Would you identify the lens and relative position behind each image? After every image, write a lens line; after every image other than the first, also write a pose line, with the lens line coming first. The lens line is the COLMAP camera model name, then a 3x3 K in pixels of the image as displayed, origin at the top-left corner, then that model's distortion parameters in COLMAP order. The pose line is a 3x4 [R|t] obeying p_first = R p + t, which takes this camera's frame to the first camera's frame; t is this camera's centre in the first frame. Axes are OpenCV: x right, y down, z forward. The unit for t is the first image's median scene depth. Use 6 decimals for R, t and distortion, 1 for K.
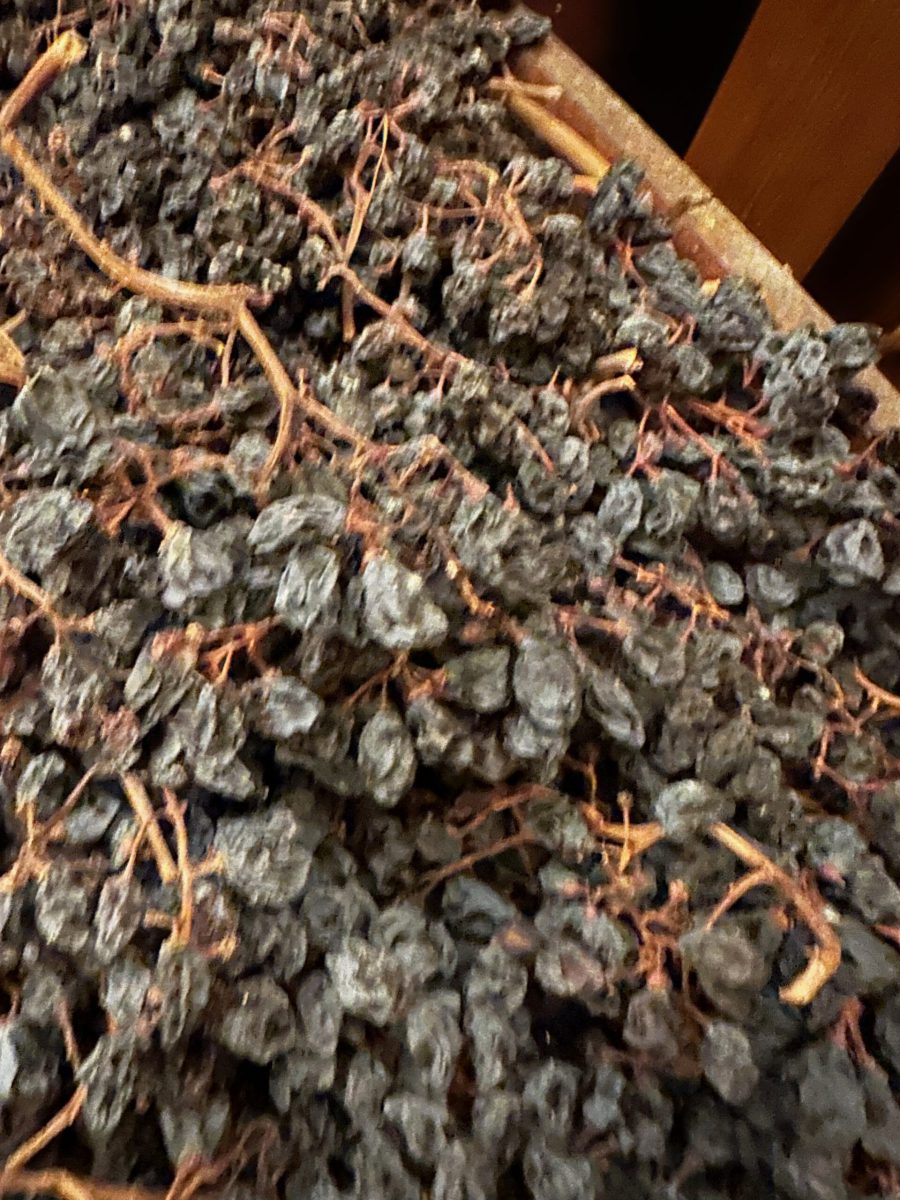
lens RADIAL K [[737.6, 0, 419.4], [0, 737.6, 547.4], [0, 0, 1]] dist [-0.025780, 0.001191]
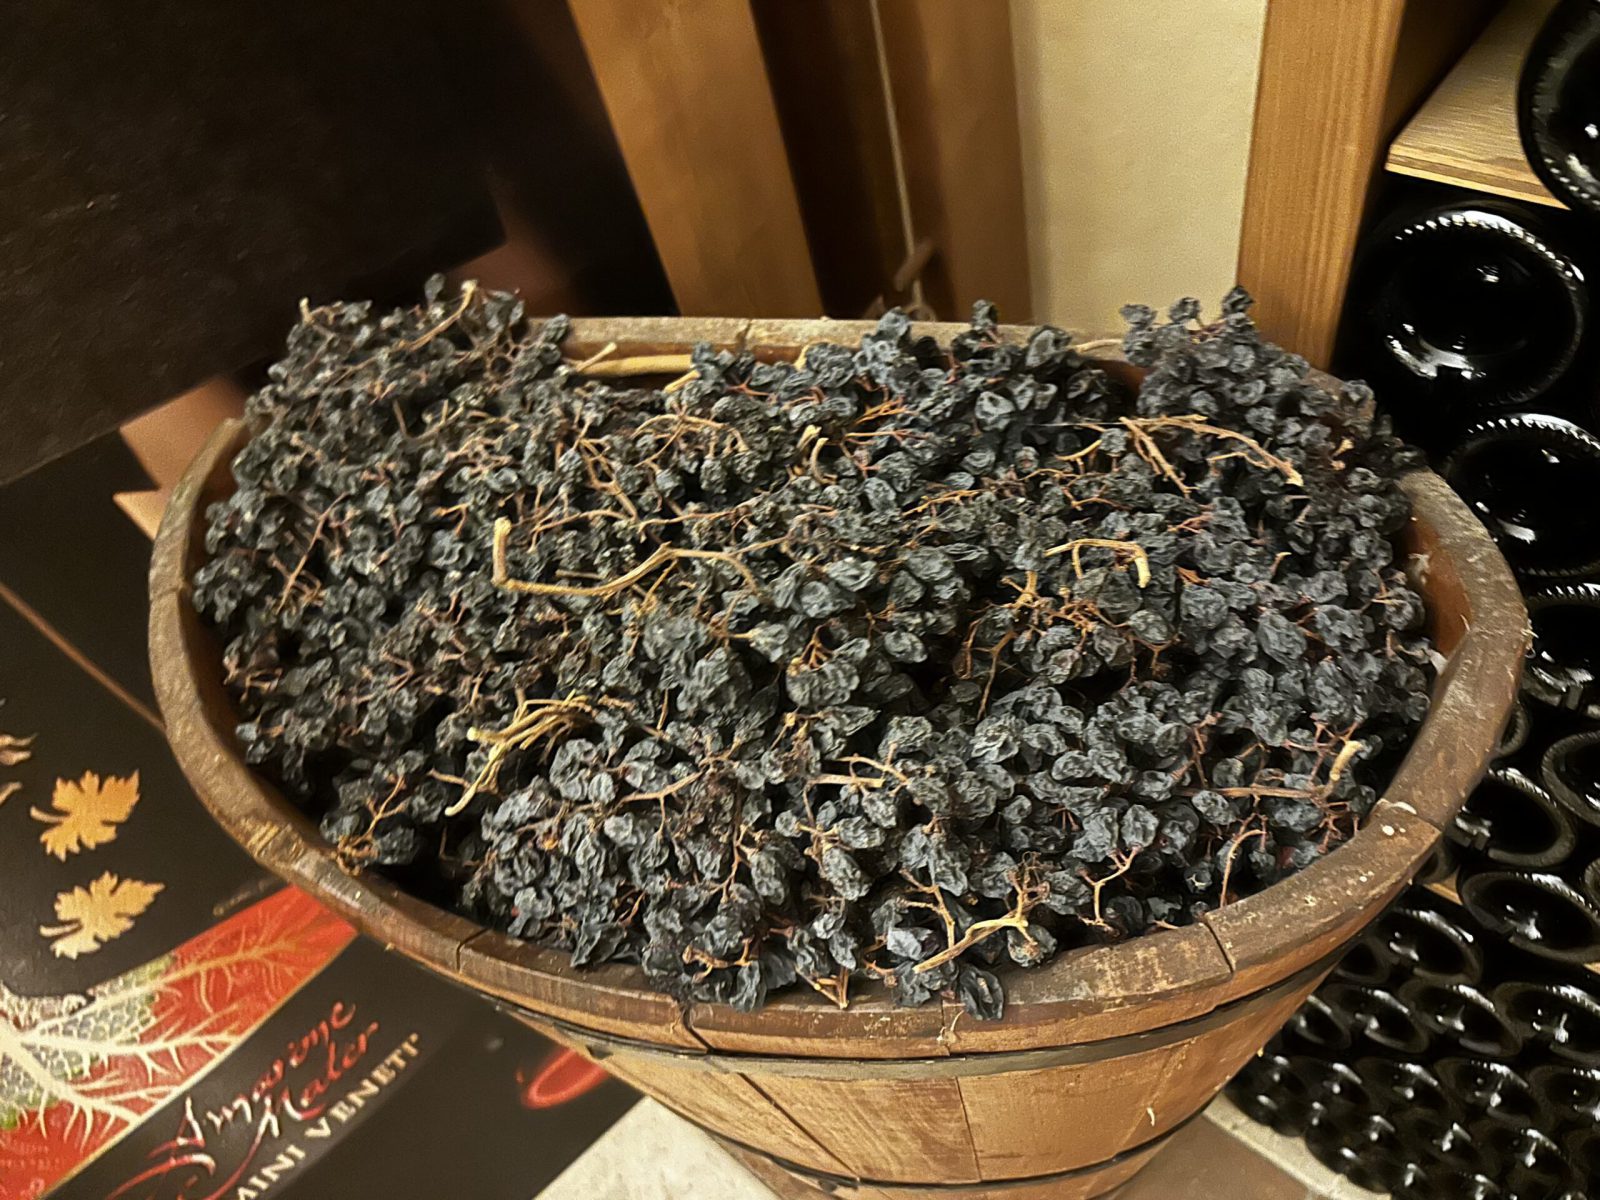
lens RADIAL K [[1116.2, 0, 800.3], [0, 1116.2, 599.0], [0, 0, 1]] dist [0.002211, 0.000017]
pose [[0.649080, -0.722339, 0.238583, -0.561083], [0.756439, 0.646088, -0.101831, 0.202654], [-0.080589, 0.246570, 0.965768, -1.219892]]
